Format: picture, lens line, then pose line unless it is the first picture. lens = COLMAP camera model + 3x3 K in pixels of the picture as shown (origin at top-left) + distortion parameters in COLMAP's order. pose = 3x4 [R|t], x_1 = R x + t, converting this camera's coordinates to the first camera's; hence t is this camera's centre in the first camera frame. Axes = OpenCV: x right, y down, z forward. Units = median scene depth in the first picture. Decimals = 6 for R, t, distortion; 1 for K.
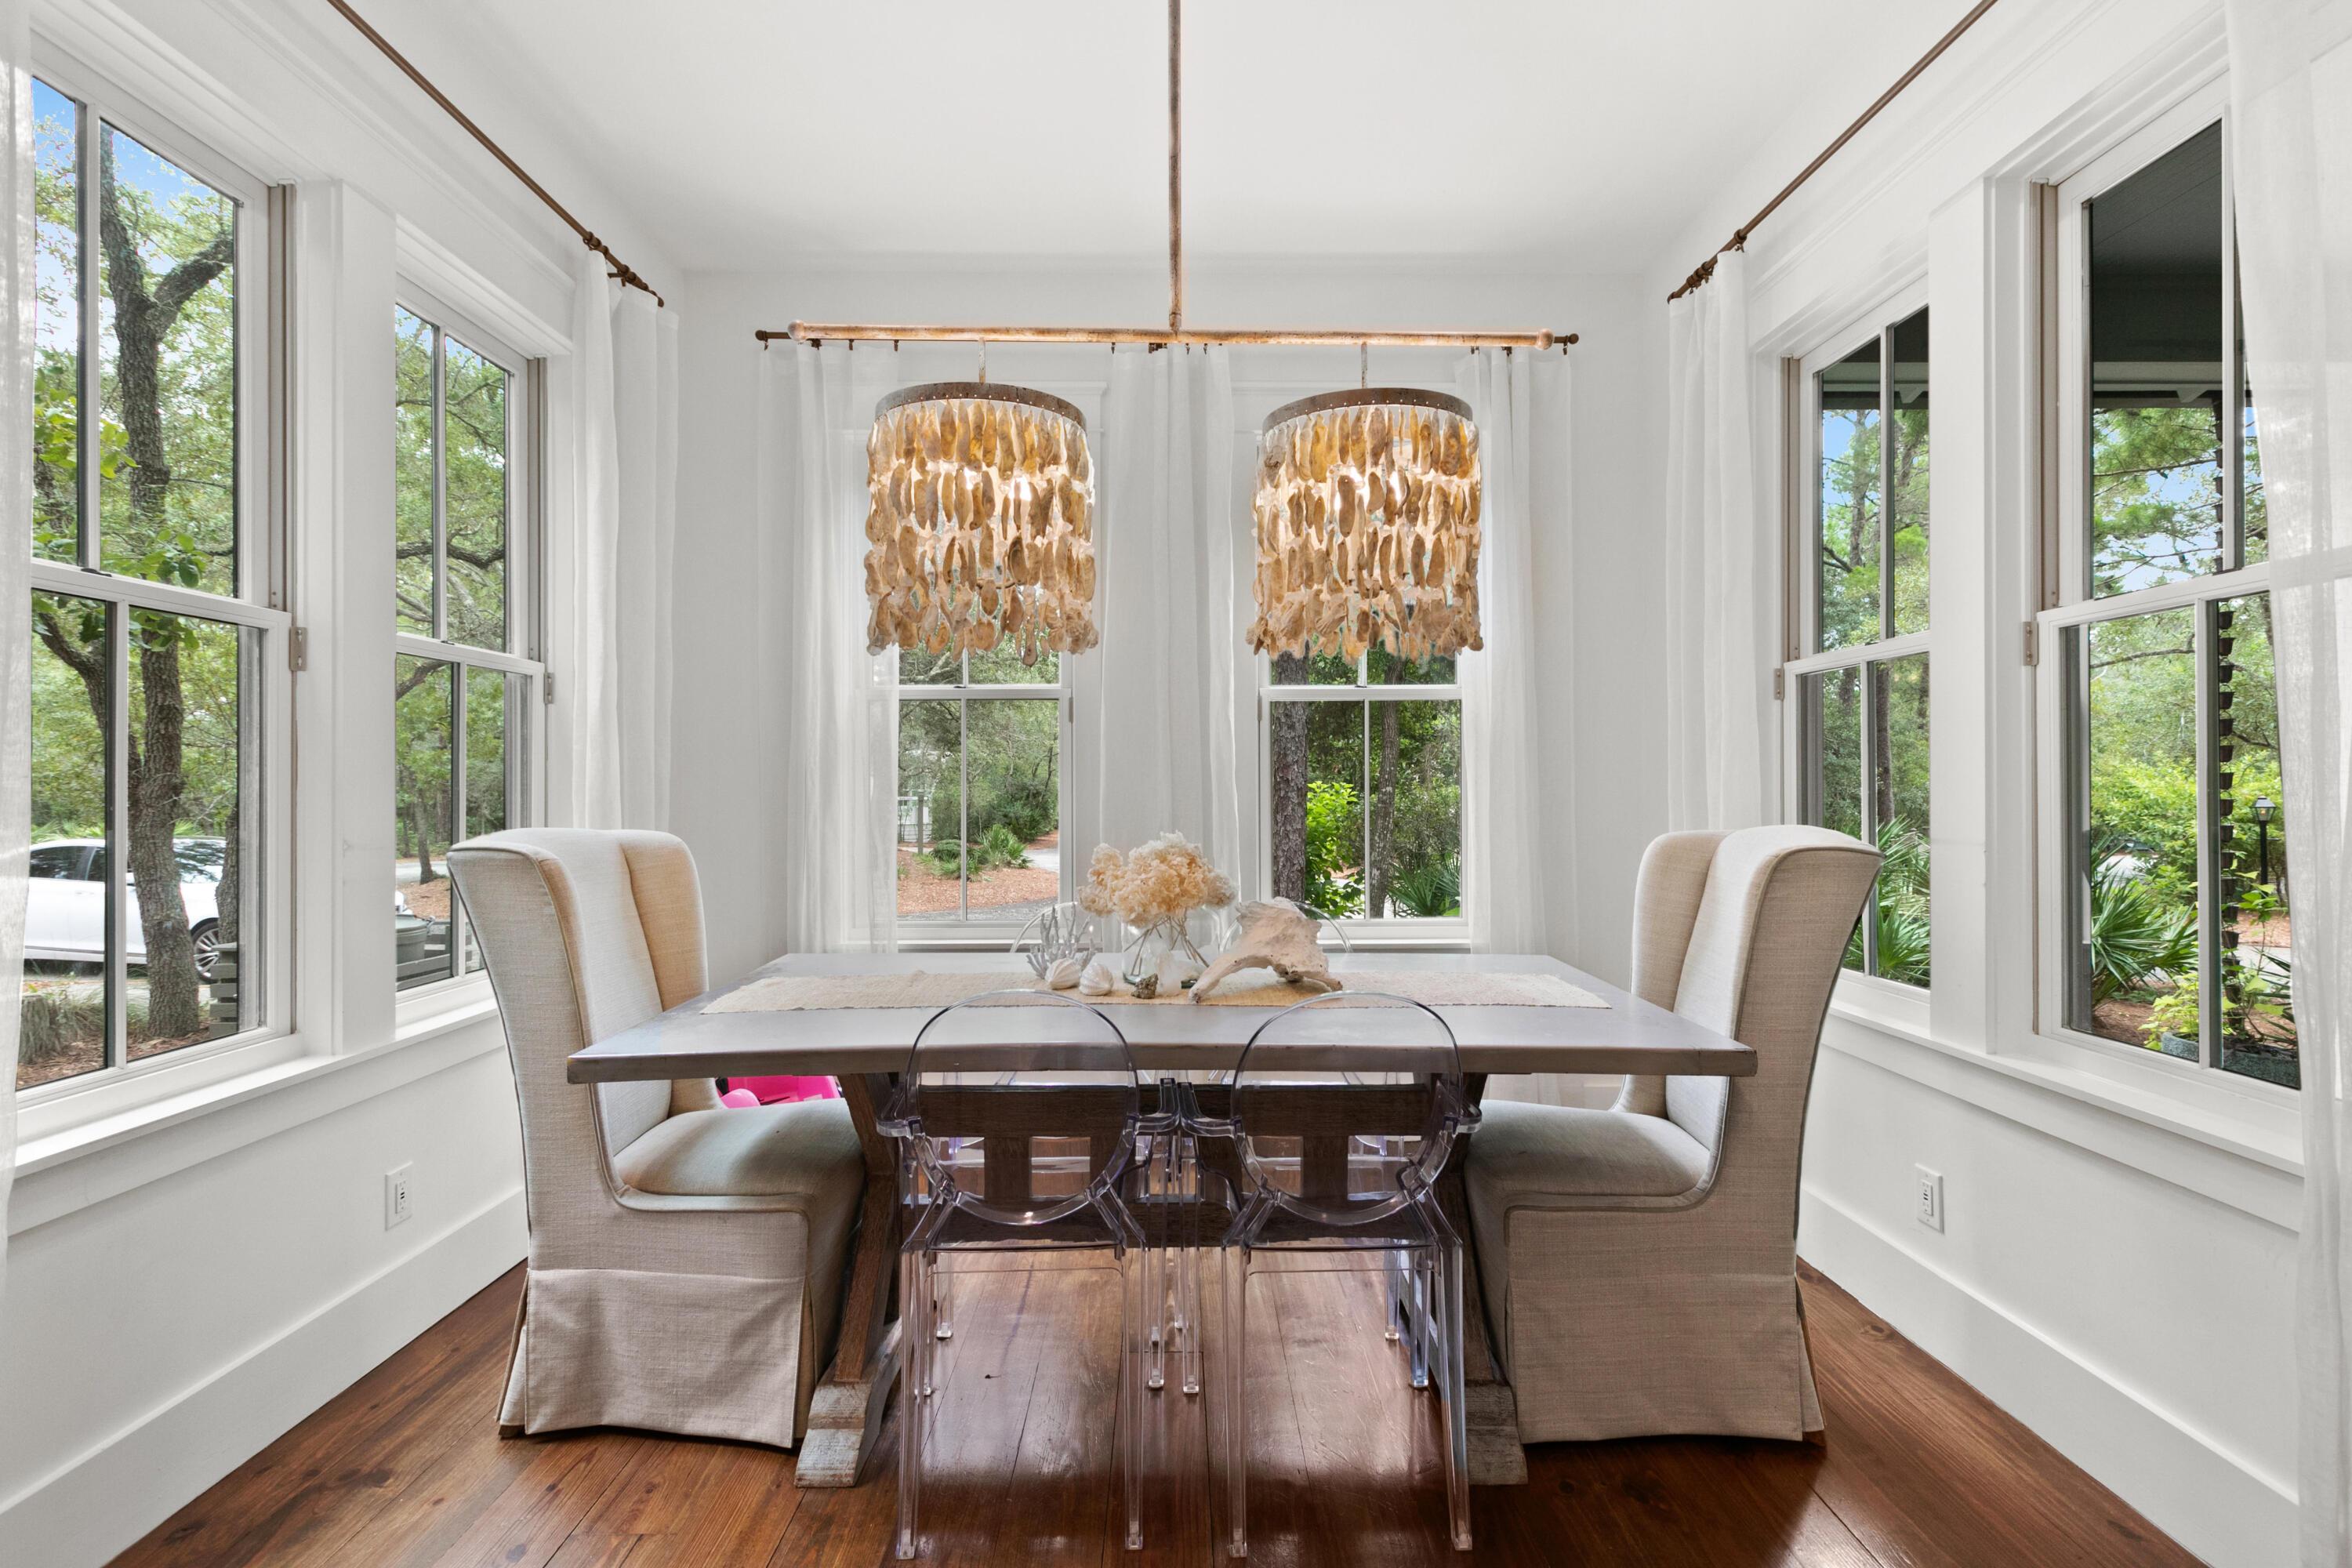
lens RADIAL K [[1066.6, 0, 1176.4], [0, 1066.6, 783.6], [0, 0, 1]] dist [0.002863, -0.000034]
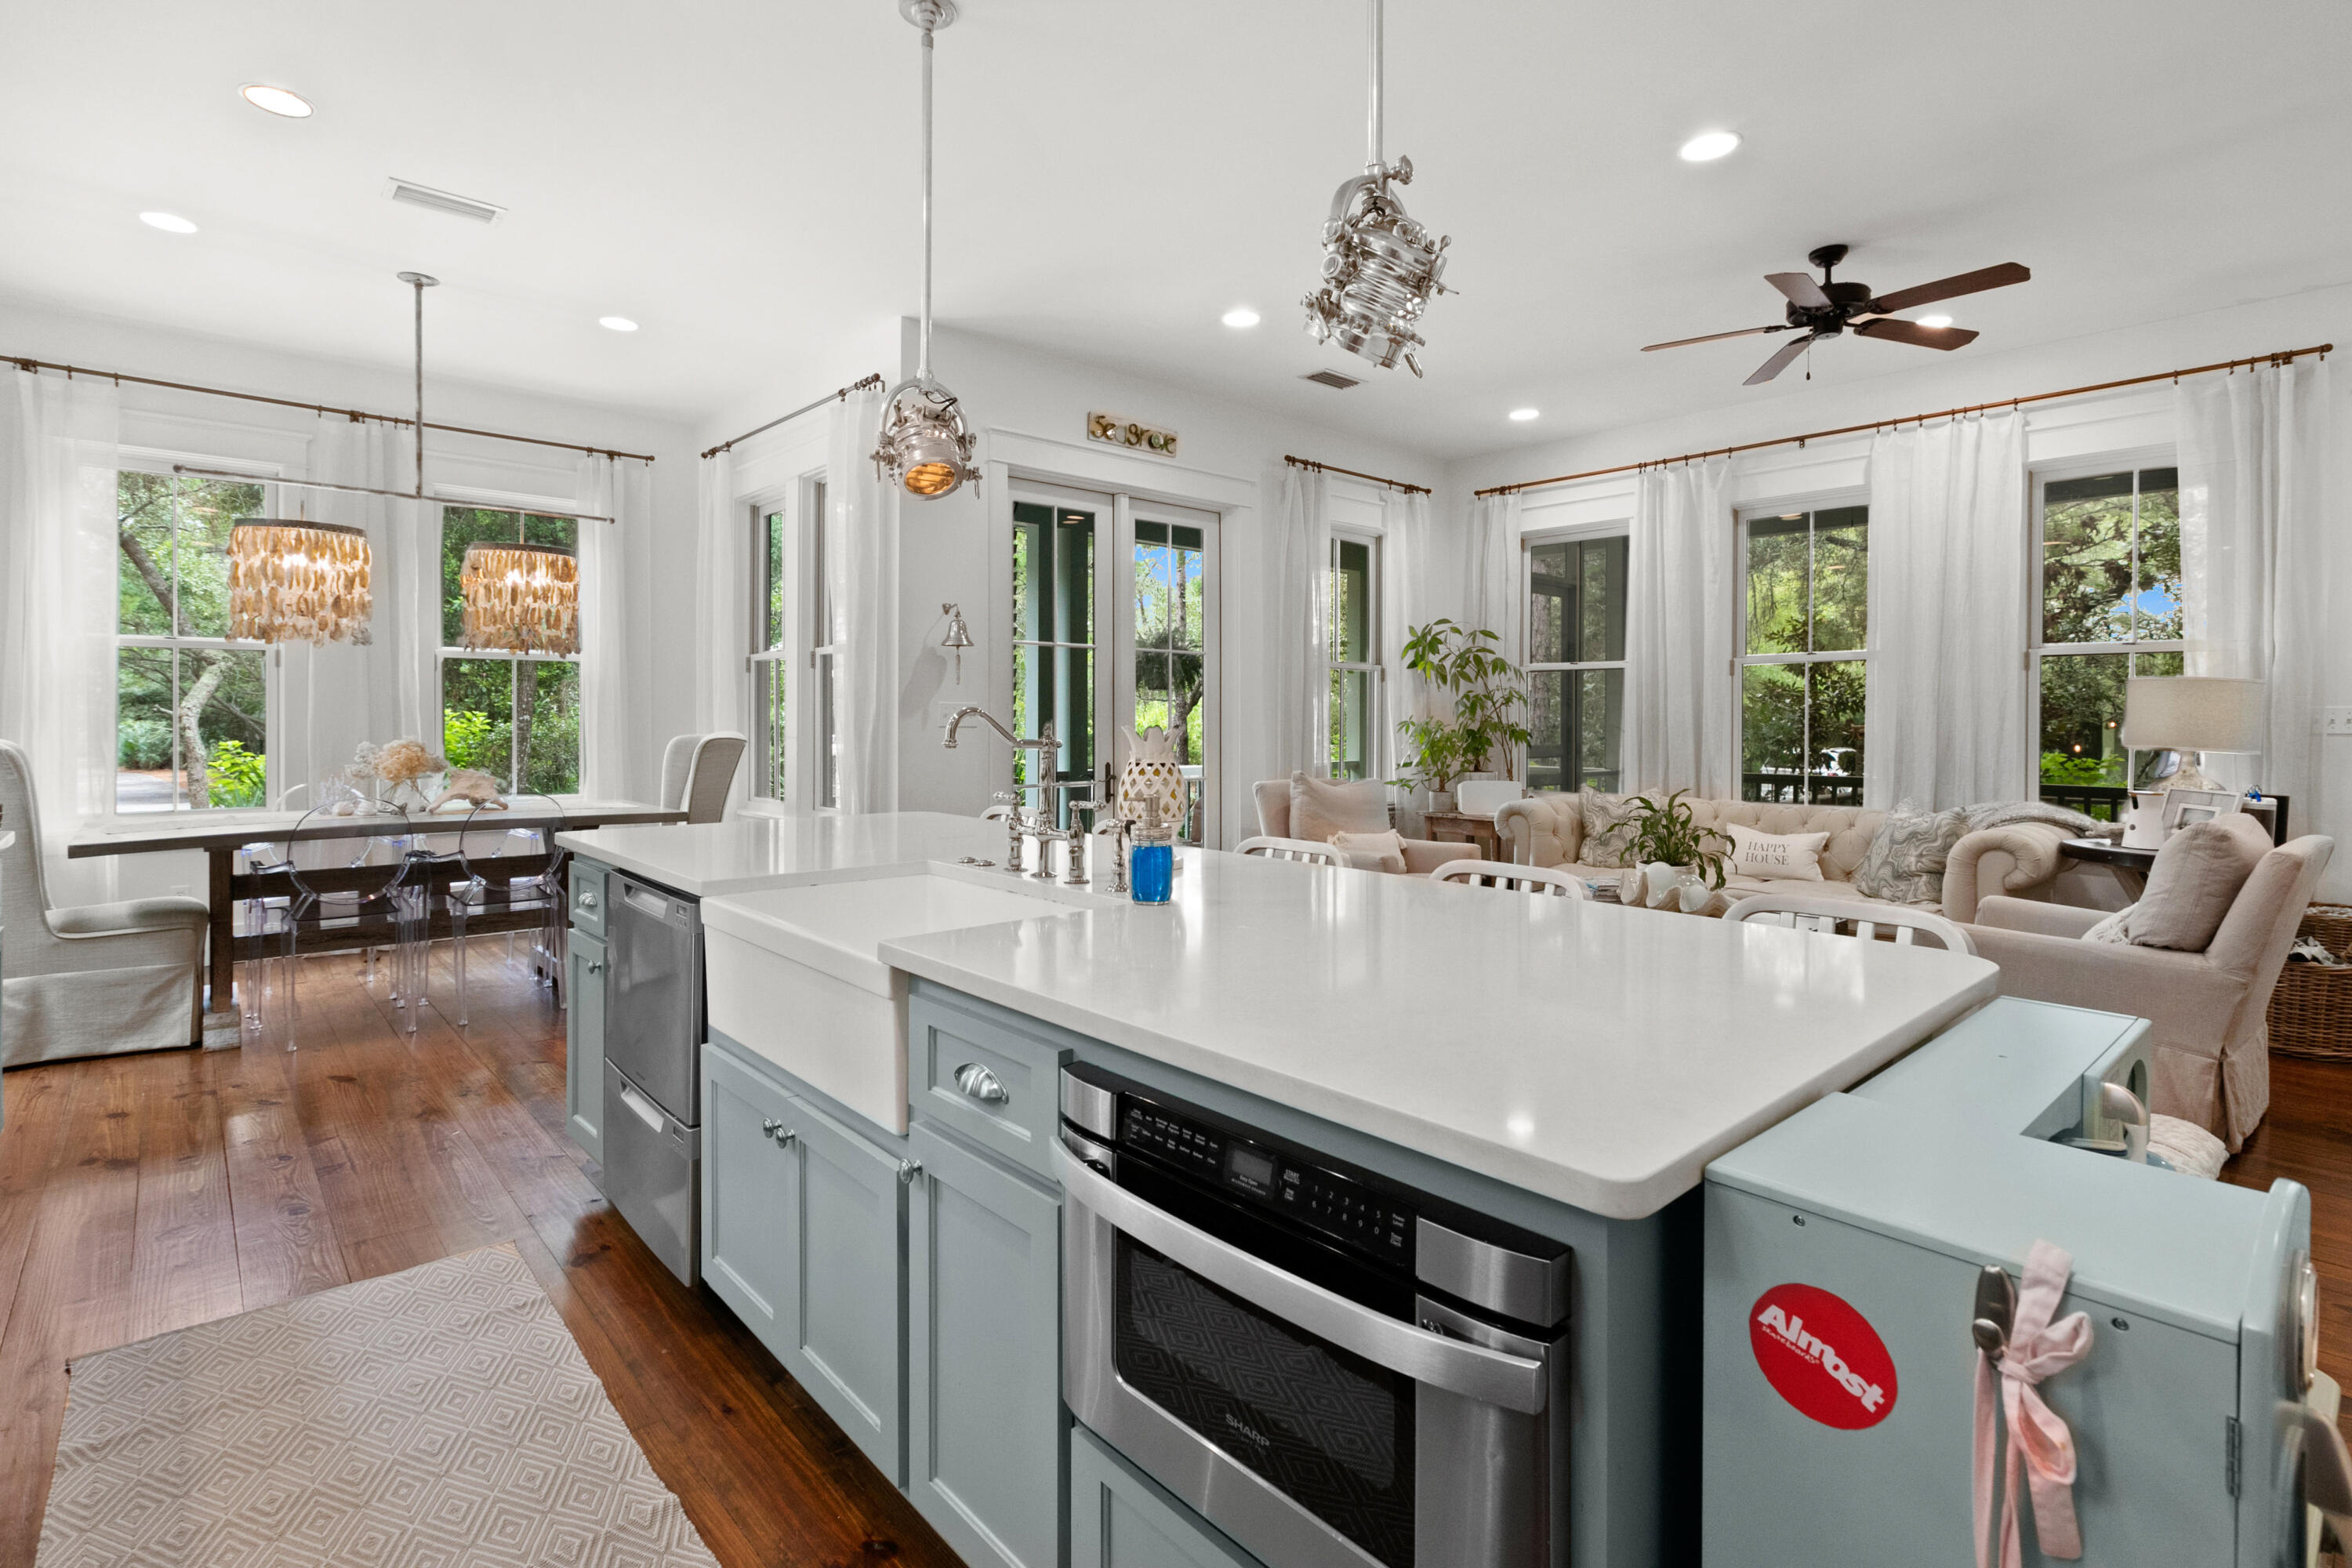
lens RADIAL K [[1066.6, 0, 1144.4], [0, 1066.6, 719.0], [0, 0, 1]] dist [0.002863, -0.000034]
pose [[0.748653, 0.004696, 0.662945, -0.341777], [-0.007846, 0.999968, 0.001776, 0.000286], [-0.662915, -0.006531, 0.748666, -1.600687]]
